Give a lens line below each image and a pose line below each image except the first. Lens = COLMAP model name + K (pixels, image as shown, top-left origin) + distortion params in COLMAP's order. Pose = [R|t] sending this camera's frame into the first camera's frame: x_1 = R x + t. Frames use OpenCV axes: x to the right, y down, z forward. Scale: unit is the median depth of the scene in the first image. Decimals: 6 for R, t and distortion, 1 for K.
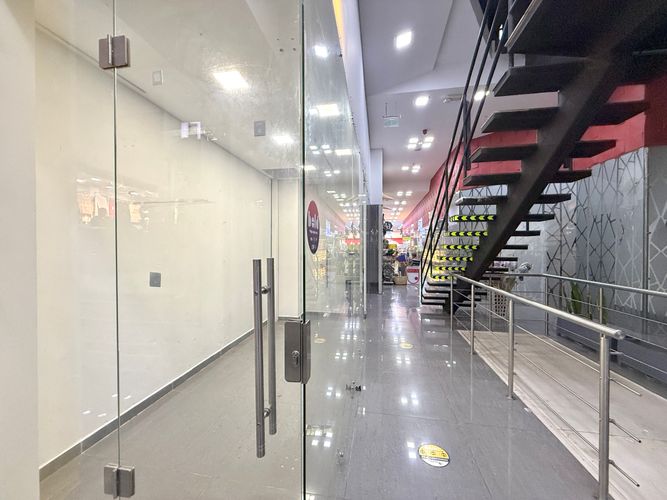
lens RADIAL K [[263.4, 0, 331.2], [0, 263.4, 248.9], [0, 0, 1]] dist [0.000581, -0.000134]
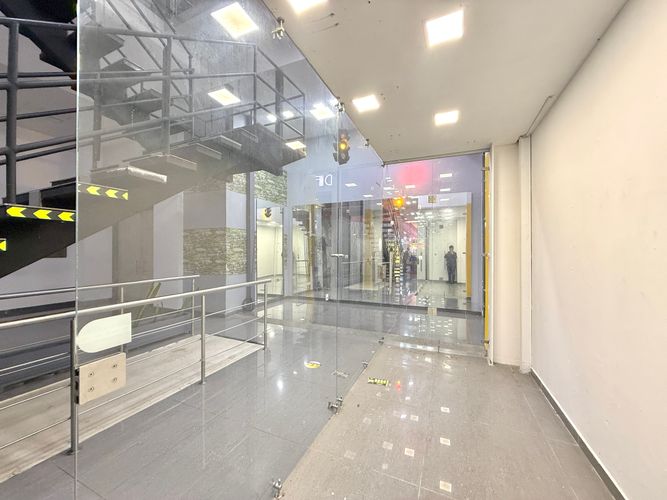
lens RADIAL K [[263.4, 0, 331.2], [0, 263.4, 248.9], [0, 0, 1]] dist [0.000581, -0.000134]
pose [[-0.969686, -0.006375, 0.244273, -0.060545], [-0.004913, 0.999966, 0.006591, -0.003078], [-0.244307, 0.005191, -0.969684, 1.123634]]
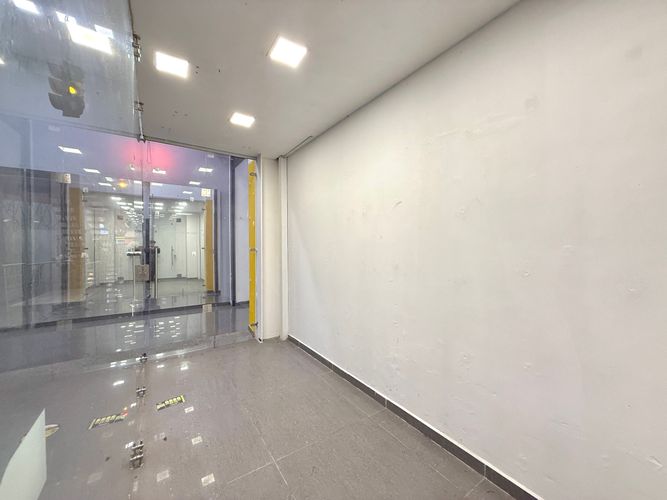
lens RADIAL K [[263.4, 0, 331.2], [0, 263.4, 248.9], [0, 0, 1]] dist [0.000581, -0.000134]
pose [[-0.723576, 0.005577, -0.690222, 0.108187], [-0.009140, 0.999802, 0.017659, -0.003095], [0.690184, 0.019086, -0.723382, 1.087934]]
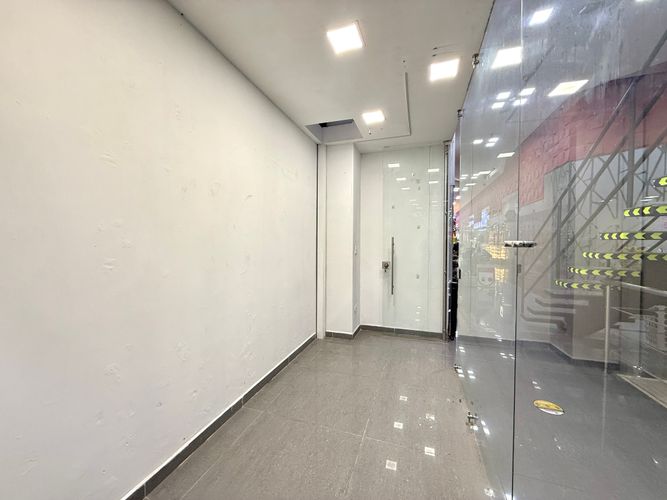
lens RADIAL K [[263.4, 0, 331.2], [0, 263.4, 248.9], [0, 0, 1]] dist [0.000581, -0.000134]
pose [[0.988622, 0.006352, -0.150286, -0.090029], [-0.003311, 0.999785, 0.020472, 0.010359], [0.150384, -0.019741, 0.988431, 0.324331]]
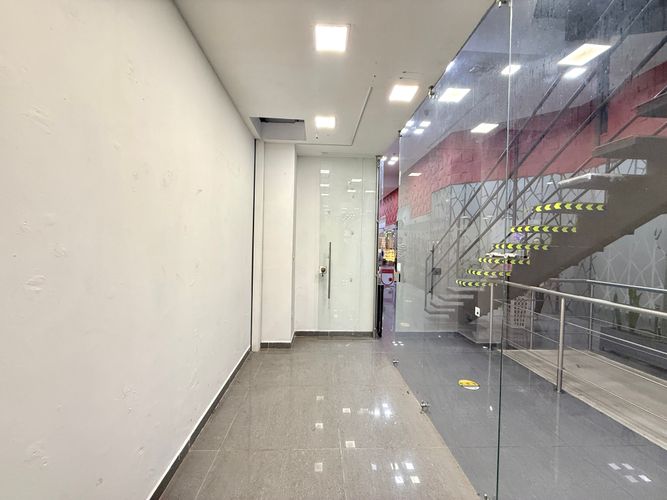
lens RADIAL K [[263.4, 0, 331.2], [0, 263.4, 248.9], [0, 0, 1]] dist [0.000581, -0.000134]
pose [[0.974876, 0.018202, 0.222002, -0.213228], [-0.020629, 0.999750, 0.008617, 0.003918], [-0.221789, -0.012980, 0.975008, 0.350026]]
